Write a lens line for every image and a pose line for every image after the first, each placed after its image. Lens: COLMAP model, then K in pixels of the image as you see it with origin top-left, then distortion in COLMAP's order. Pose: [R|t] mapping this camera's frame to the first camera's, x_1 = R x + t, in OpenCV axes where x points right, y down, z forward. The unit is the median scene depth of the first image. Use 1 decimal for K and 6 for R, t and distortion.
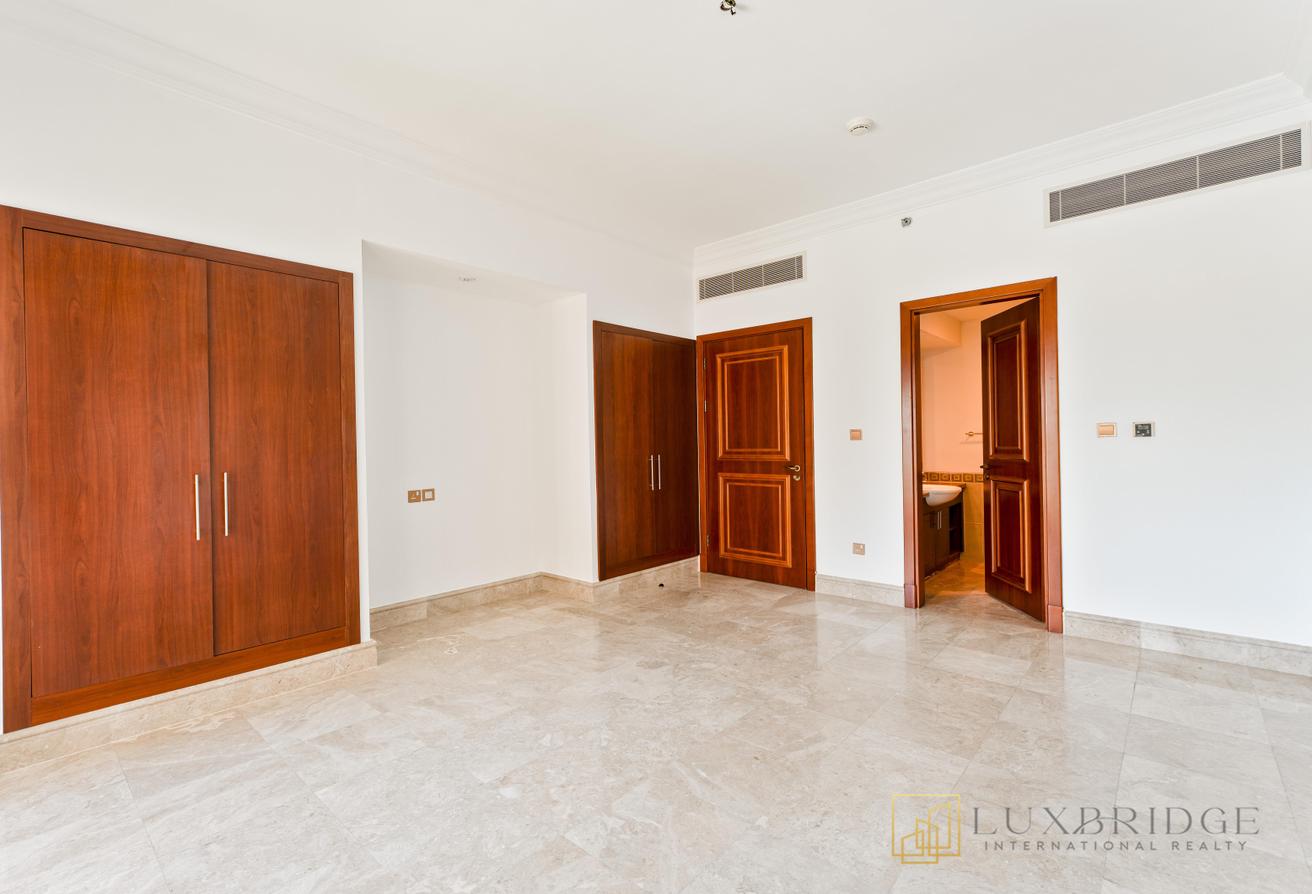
lens RADIAL K [[573.0, 0, 690.7], [0, 573.0, 440.7], [0, 0, 1]] dist [0.012873, -0.000049]
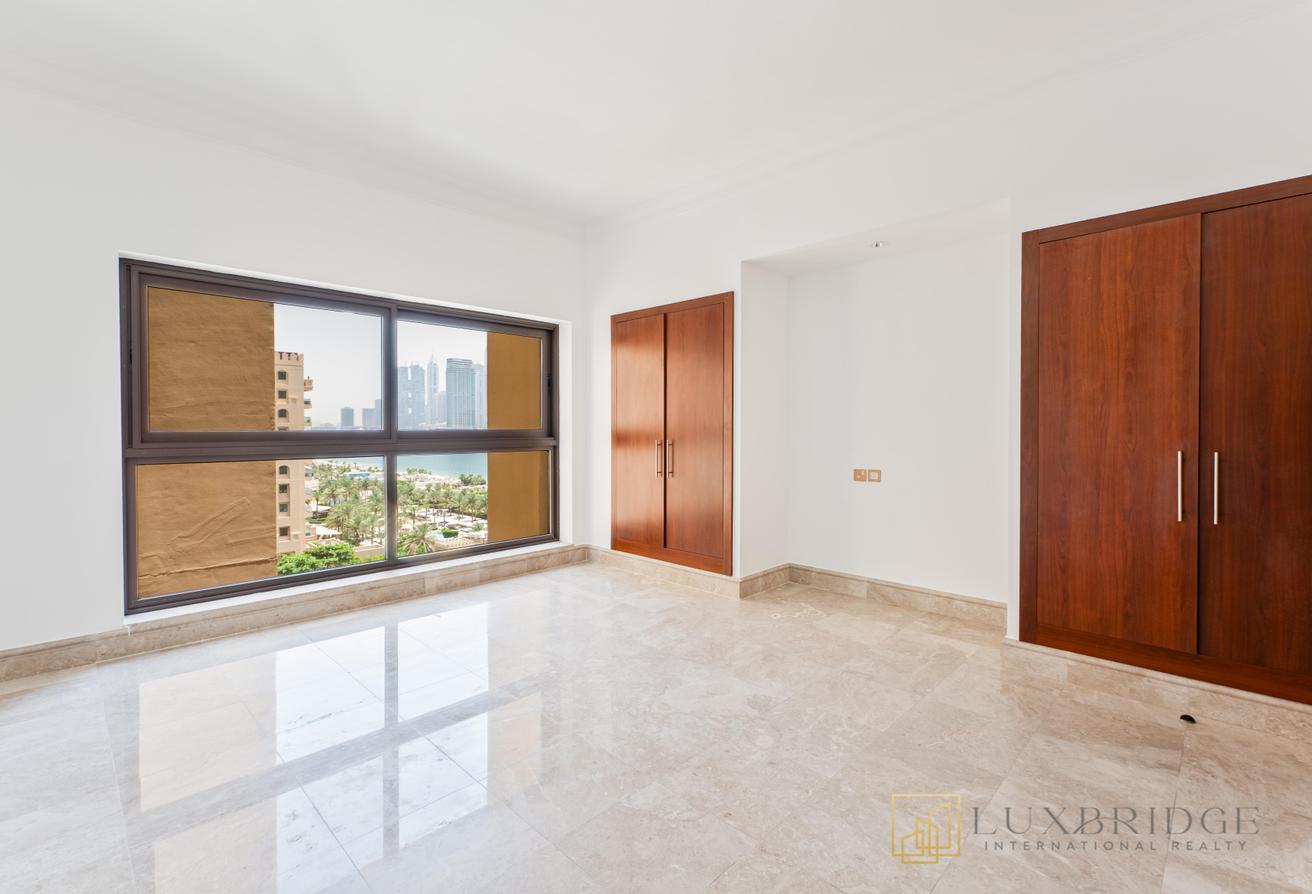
lens RADIAL K [[594.3, 0, 653.1], [0, 594.3, 435.5], [0, 0, 1]] dist [0.003805, -0.000514]
pose [[-0.075191, 0.030259, -0.996710, 0.623079], [0.000147, 0.999540, 0.030334, -0.005291], [0.997169, 0.002135, -0.075161, 0.752782]]
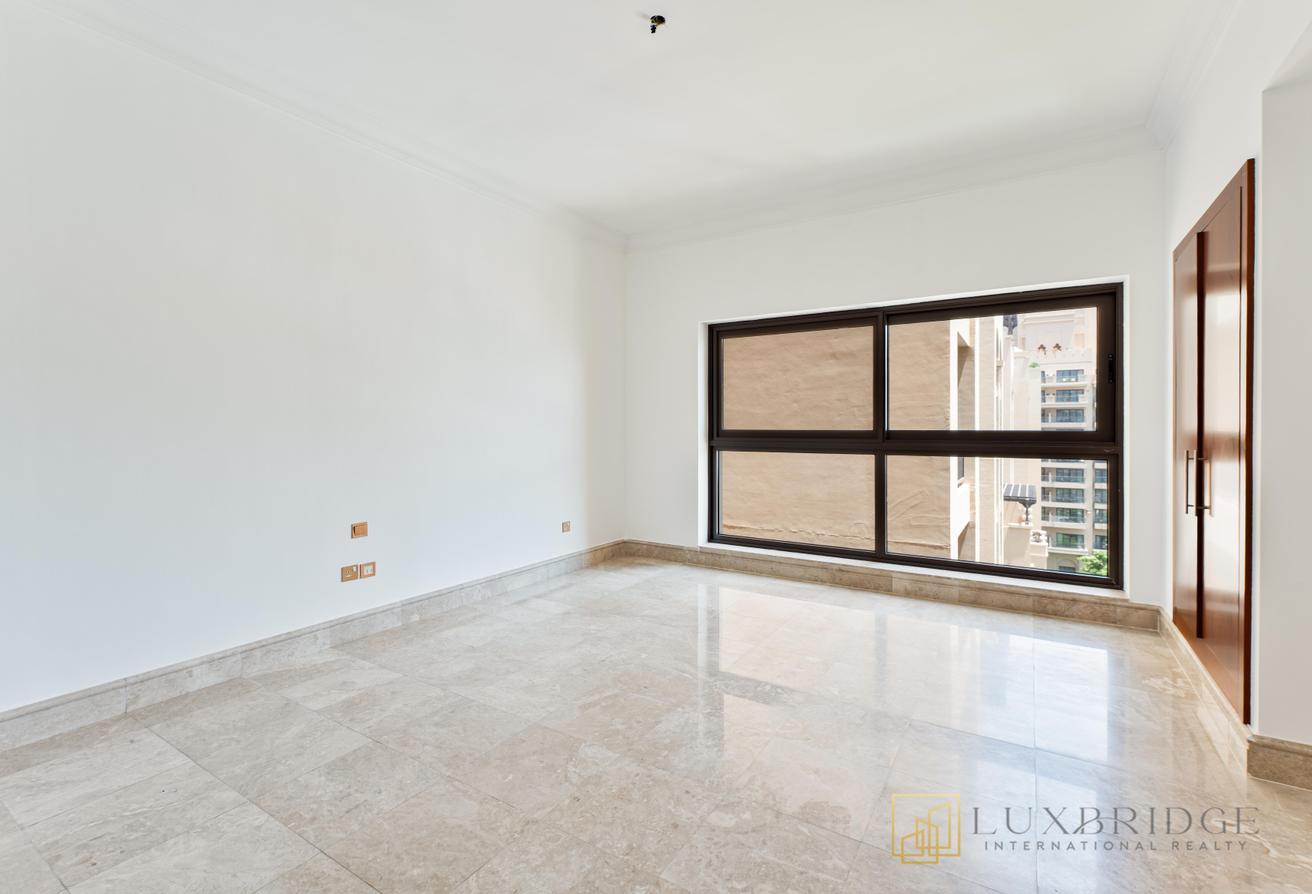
lens RADIAL K [[599.1, 0, 673.6], [0, 599.1, 429.7], [0, 0, 1]] dist [0.009825, -0.000602]
pose [[-0.990520, 0.015876, -0.136450, 0.125967], [0.014968, 0.999858, 0.007677, 0.001870], [0.136552, 0.005562, -0.990617, 1.295537]]
